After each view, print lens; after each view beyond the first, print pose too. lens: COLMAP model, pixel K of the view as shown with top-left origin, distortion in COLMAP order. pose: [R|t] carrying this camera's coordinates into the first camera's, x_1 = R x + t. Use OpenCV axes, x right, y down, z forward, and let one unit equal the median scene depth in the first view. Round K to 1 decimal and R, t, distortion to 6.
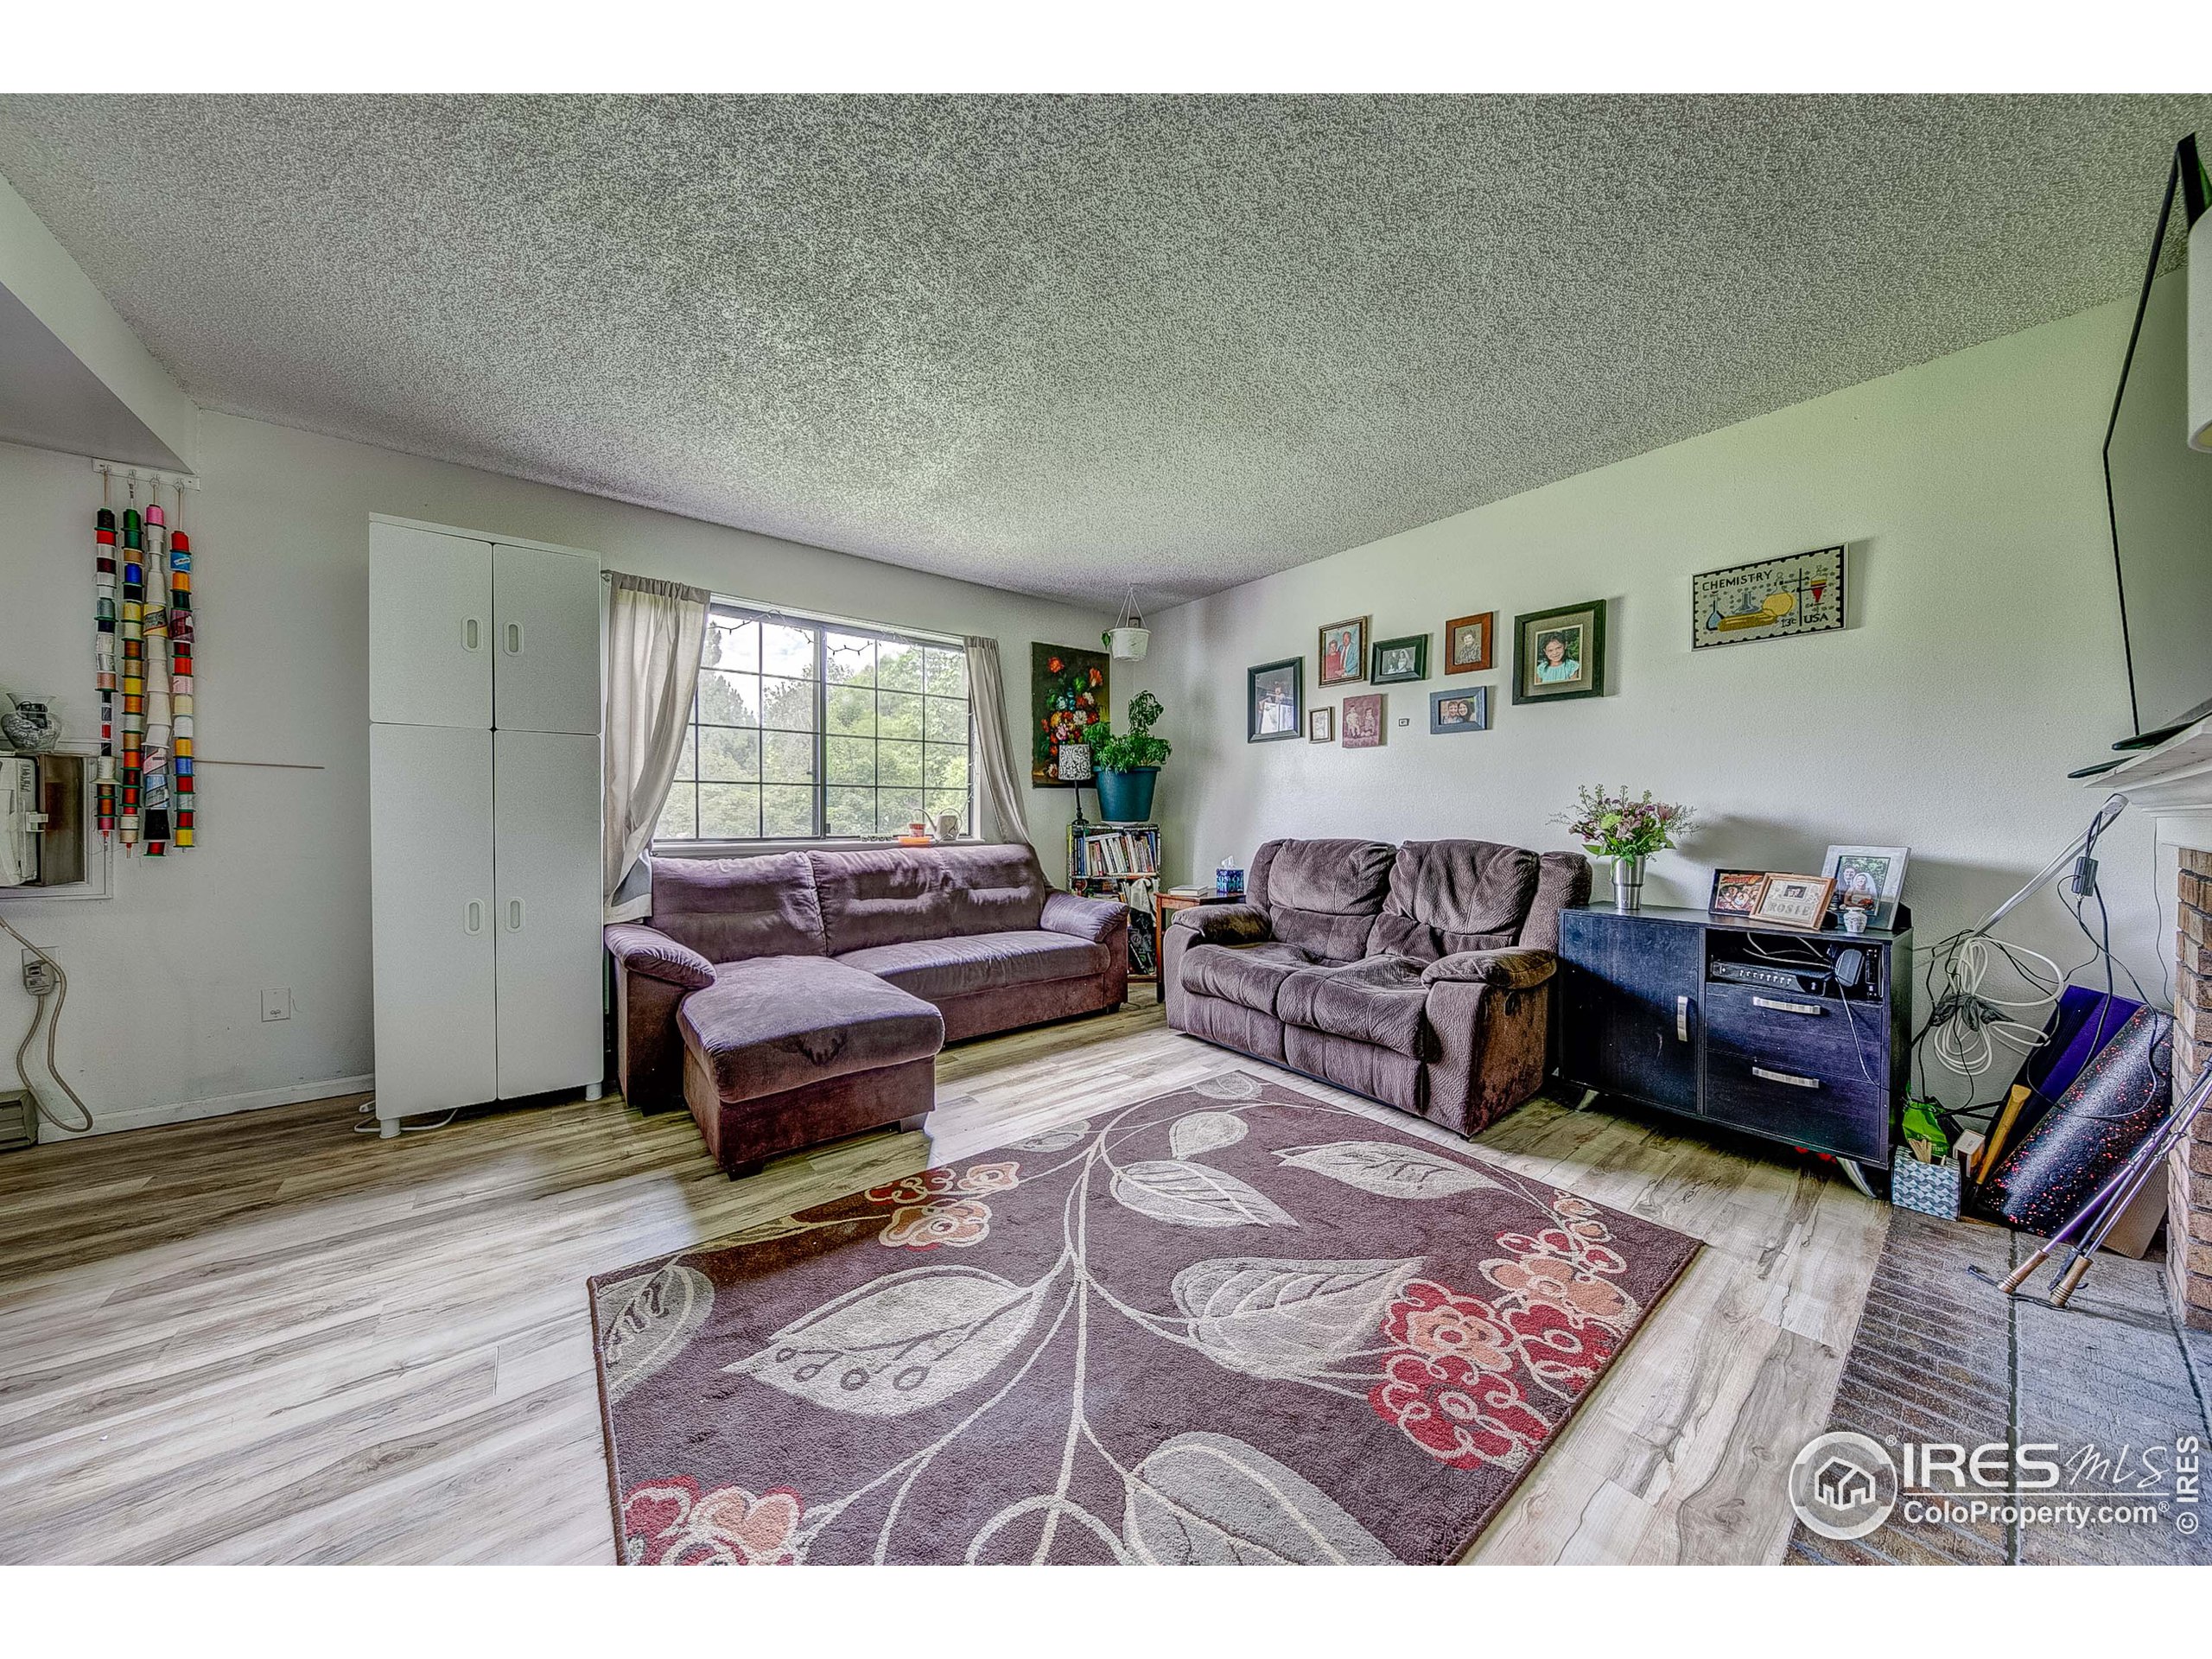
lens RADIAL K [[727.2, 0, 1047.2], [0, 727.2, 814.0], [0, 0, 1]] dist [0.000513, -0.000023]
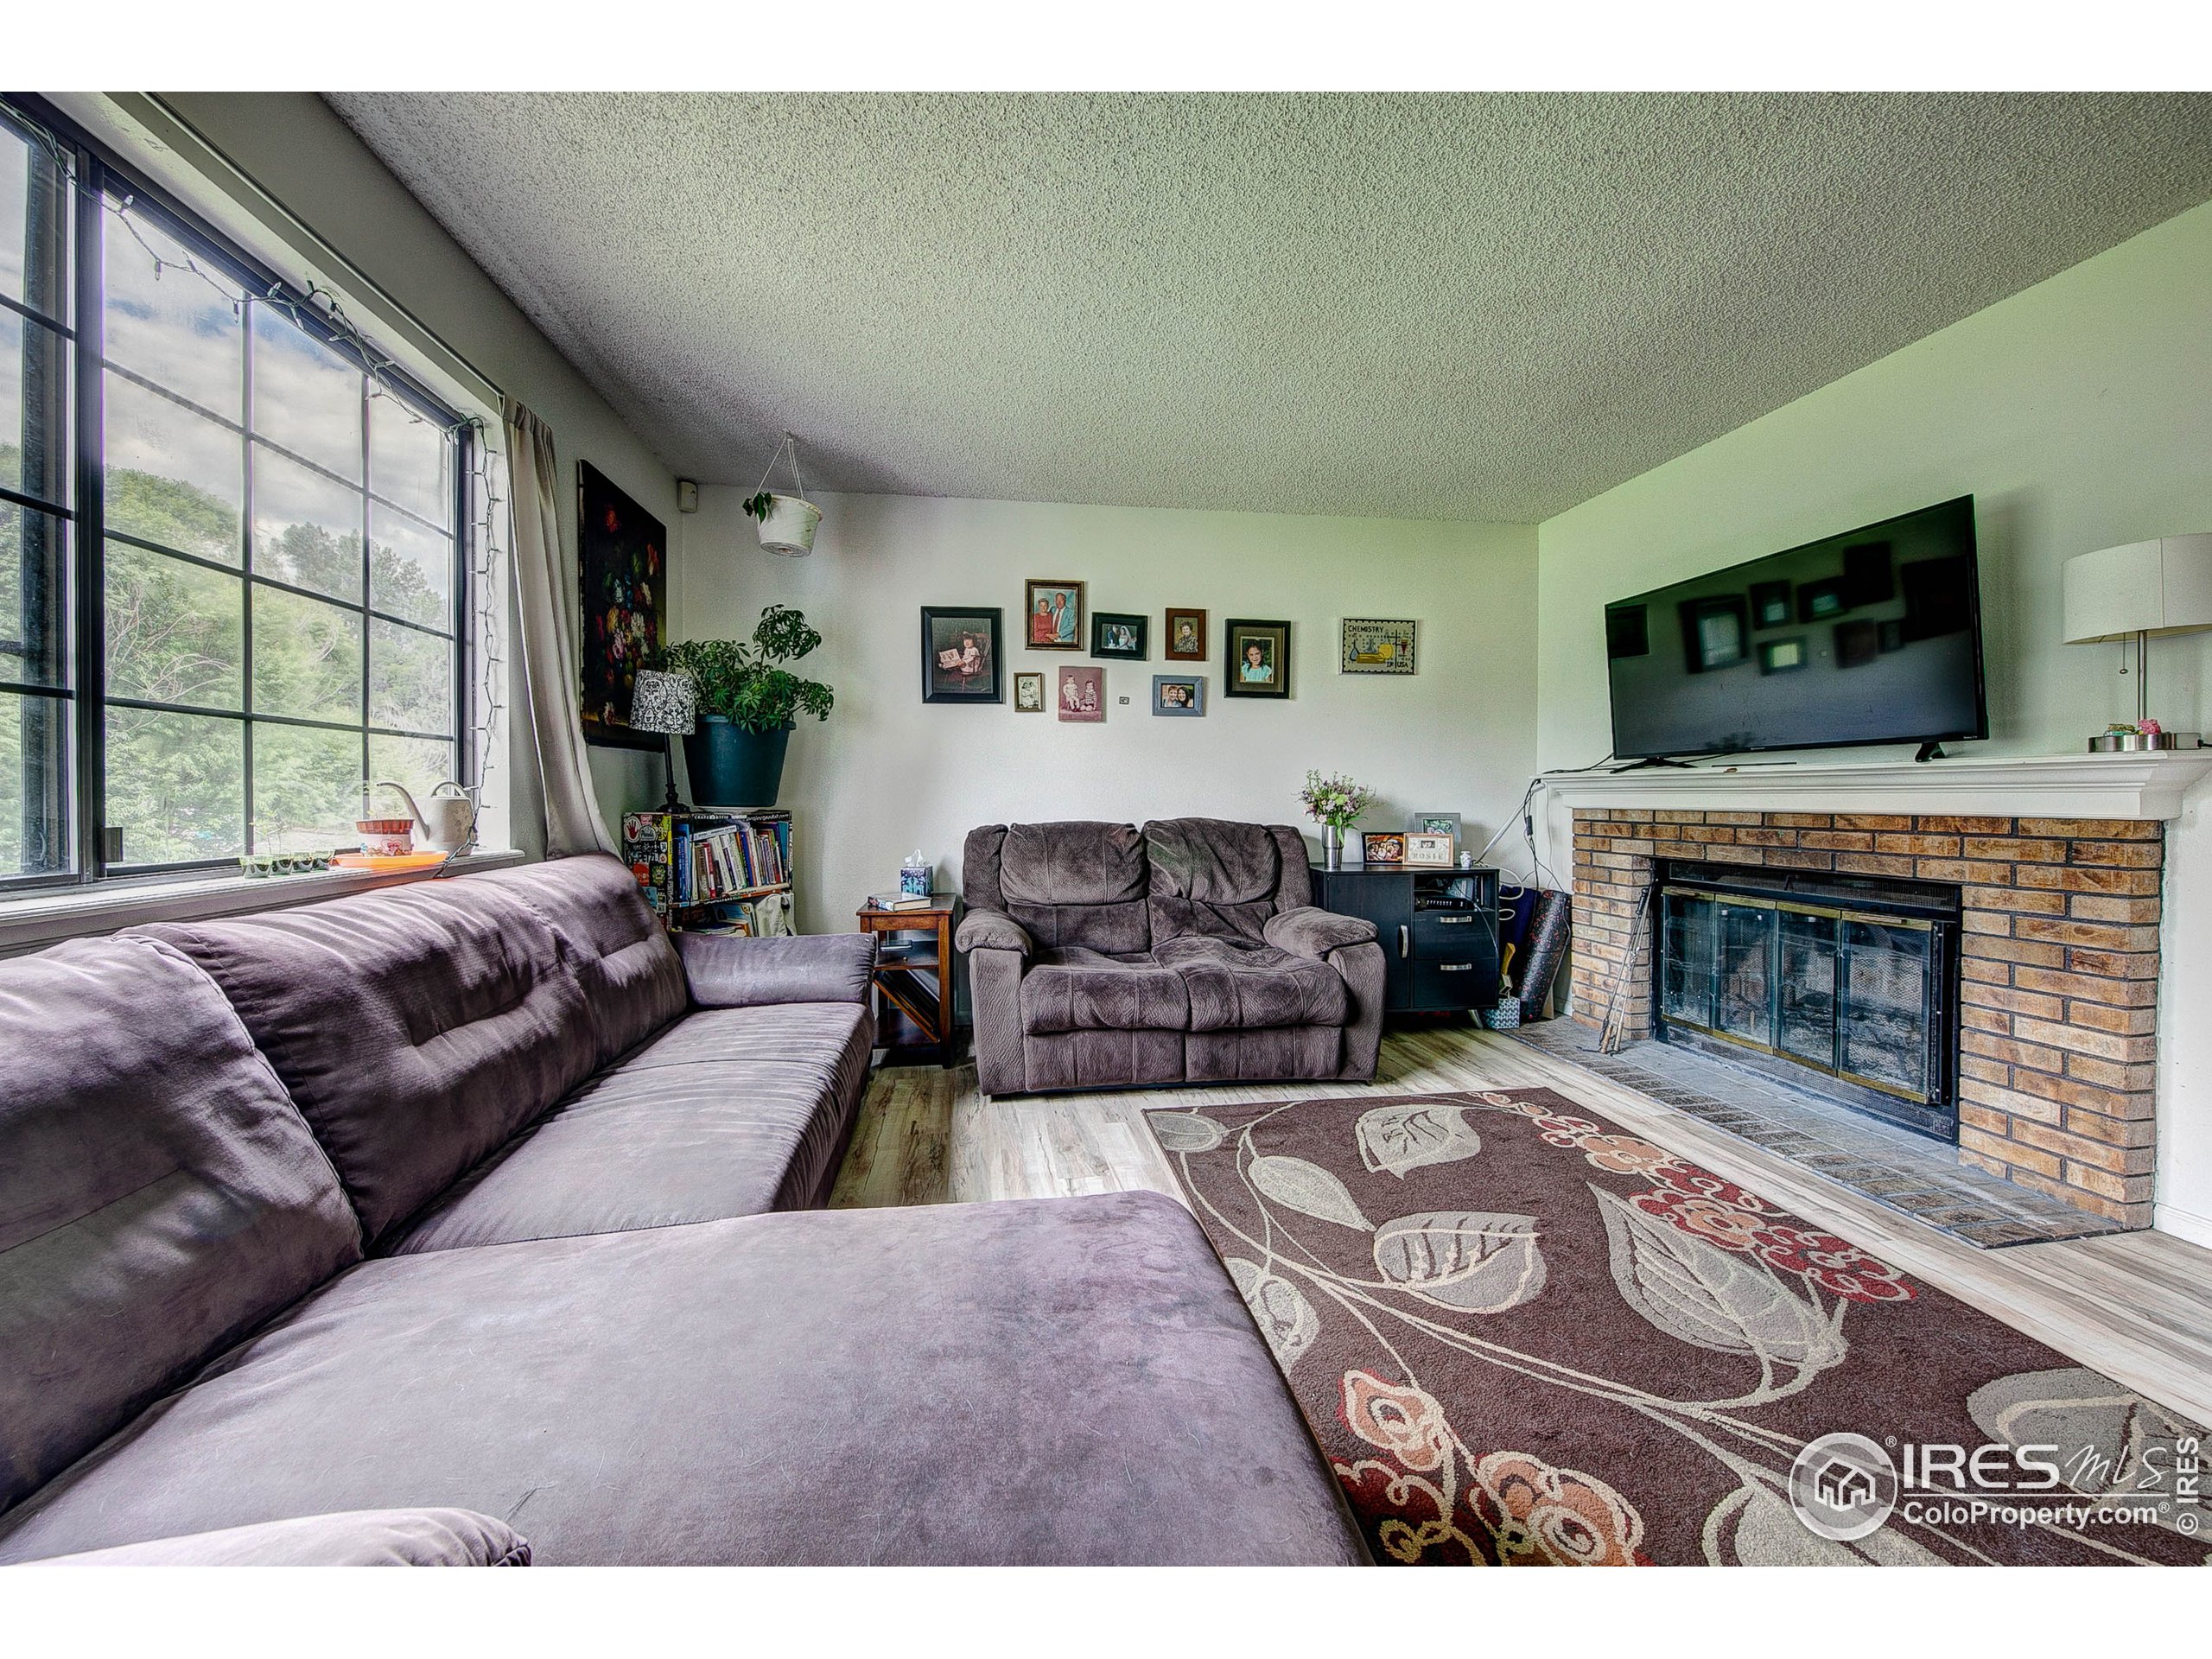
lens RADIAL K [[762.3, 0, 1107.0], [0, 762.3, 786.0], [0, 0, 1]] dist [0.007952, -0.001629]
pose [[0.454302, 0.007008, 0.890820, -0.533221], [0.001988, 0.999959, -0.008880, -0.001321], [-0.890846, 0.005805, 0.454269, 0.671062]]
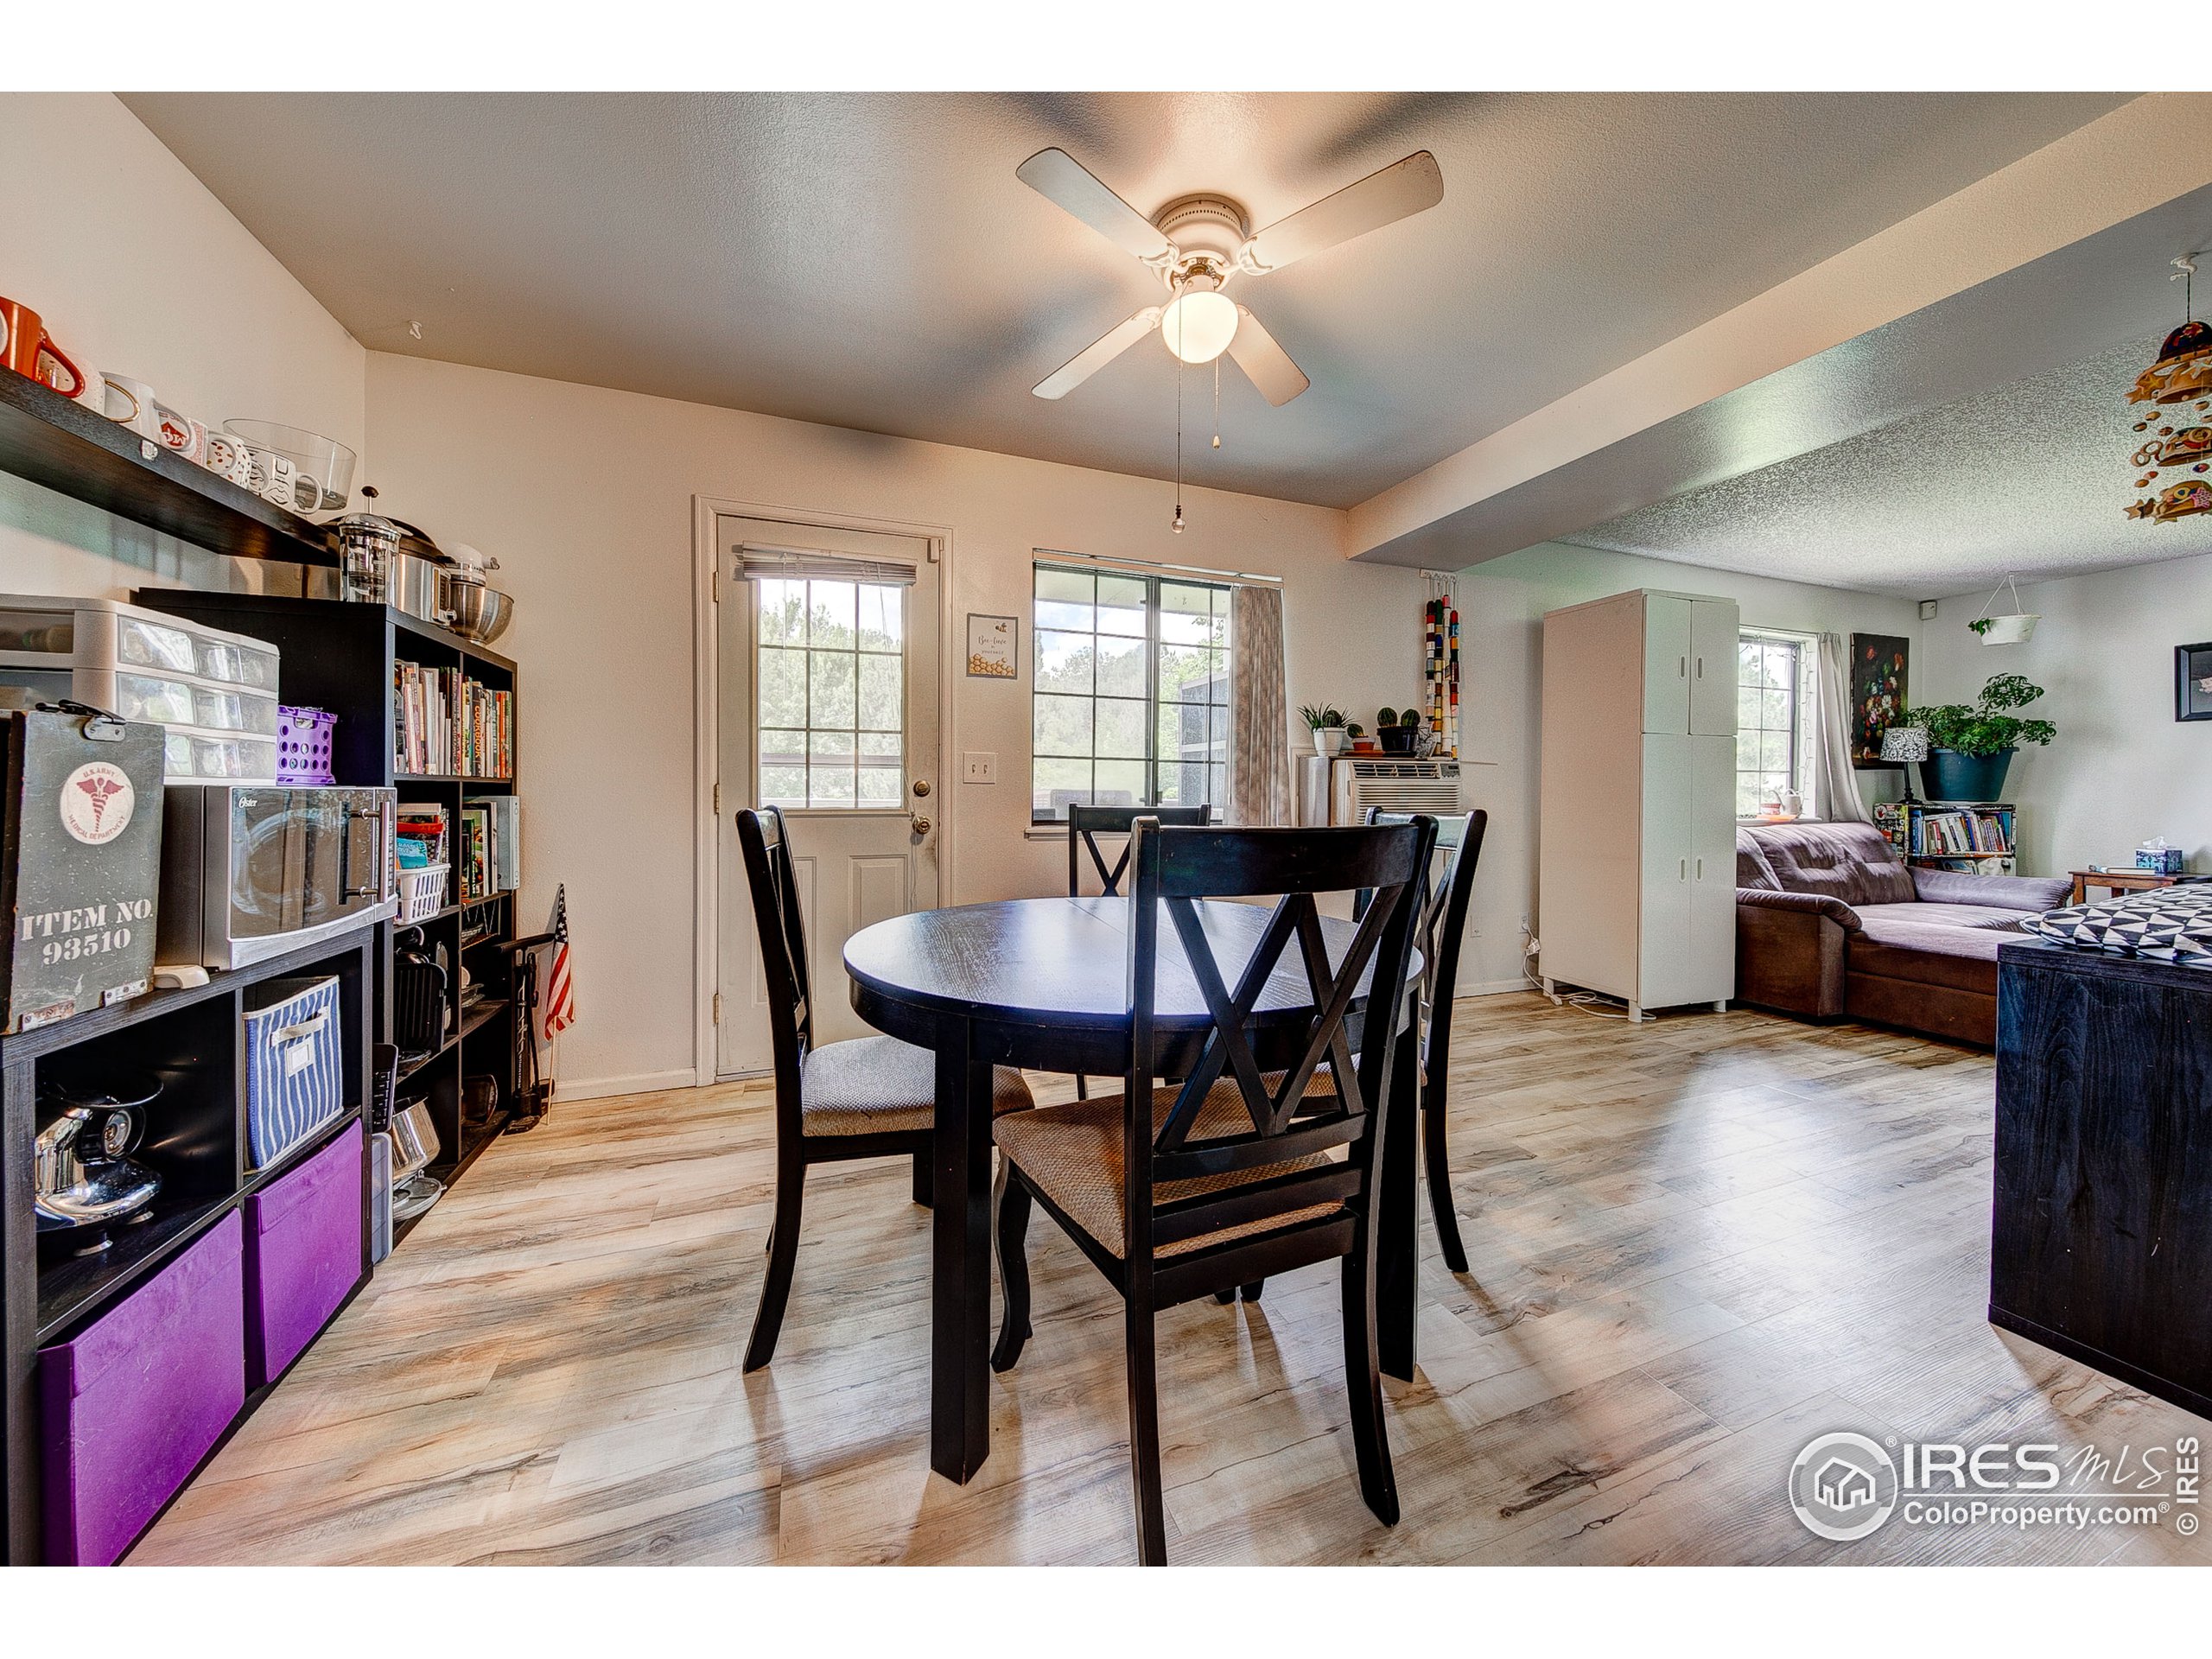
lens RADIAL K [[727.2, 0, 1047.2], [0, 727.2, 814.0], [0, 0, 1]] dist [0.000513, -0.000023]
pose [[0.954482, 0.002489, -0.298259, -1.313693], [0.005546, 0.999644, 0.026089, -0.009594], [0.298217, -0.026556, 0.954129, -0.586842]]
